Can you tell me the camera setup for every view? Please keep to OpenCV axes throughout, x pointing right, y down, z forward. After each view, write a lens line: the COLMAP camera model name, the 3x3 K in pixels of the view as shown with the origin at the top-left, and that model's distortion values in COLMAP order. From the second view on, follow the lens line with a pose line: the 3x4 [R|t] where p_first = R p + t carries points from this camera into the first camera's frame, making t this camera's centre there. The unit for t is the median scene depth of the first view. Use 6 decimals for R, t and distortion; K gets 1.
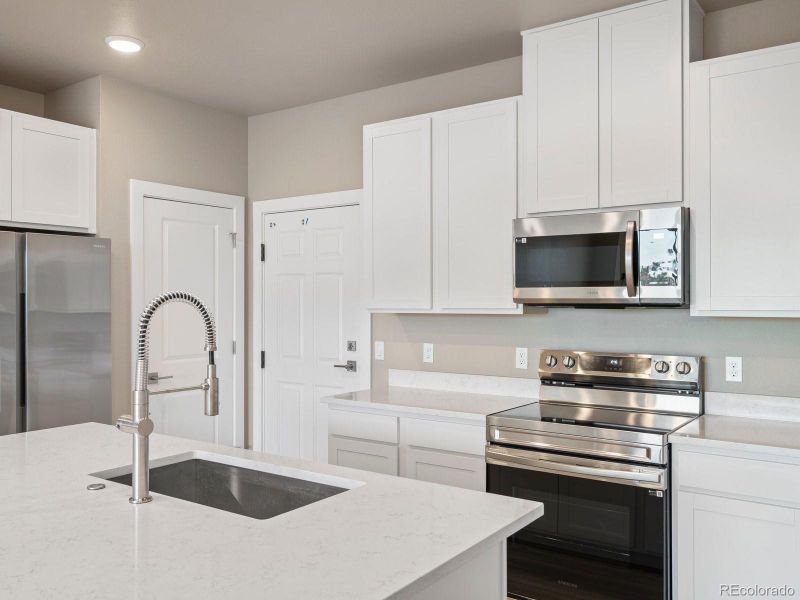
lens RADIAL K [[684.0, 0, 407.9], [0, 684.0, 293.2], [0, 0, 1]] dist [-0.034402, 0.009947]
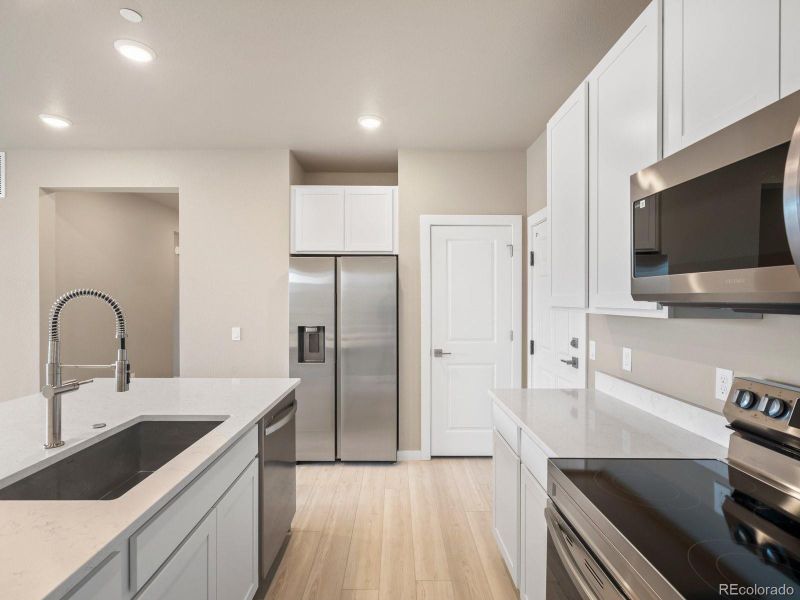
lens RADIAL K [[402.9, 0, 396.0], [0, 402.9, 298.9], [0, 0, 1]] dist [-0.011436, -0.001316]
pose [[0.577417, 0.001863, -0.816447, 0.302304], [0.006470, 0.999956, 0.006858, 0.006845], [0.816424, -0.009243, 0.577380, 0.520458]]
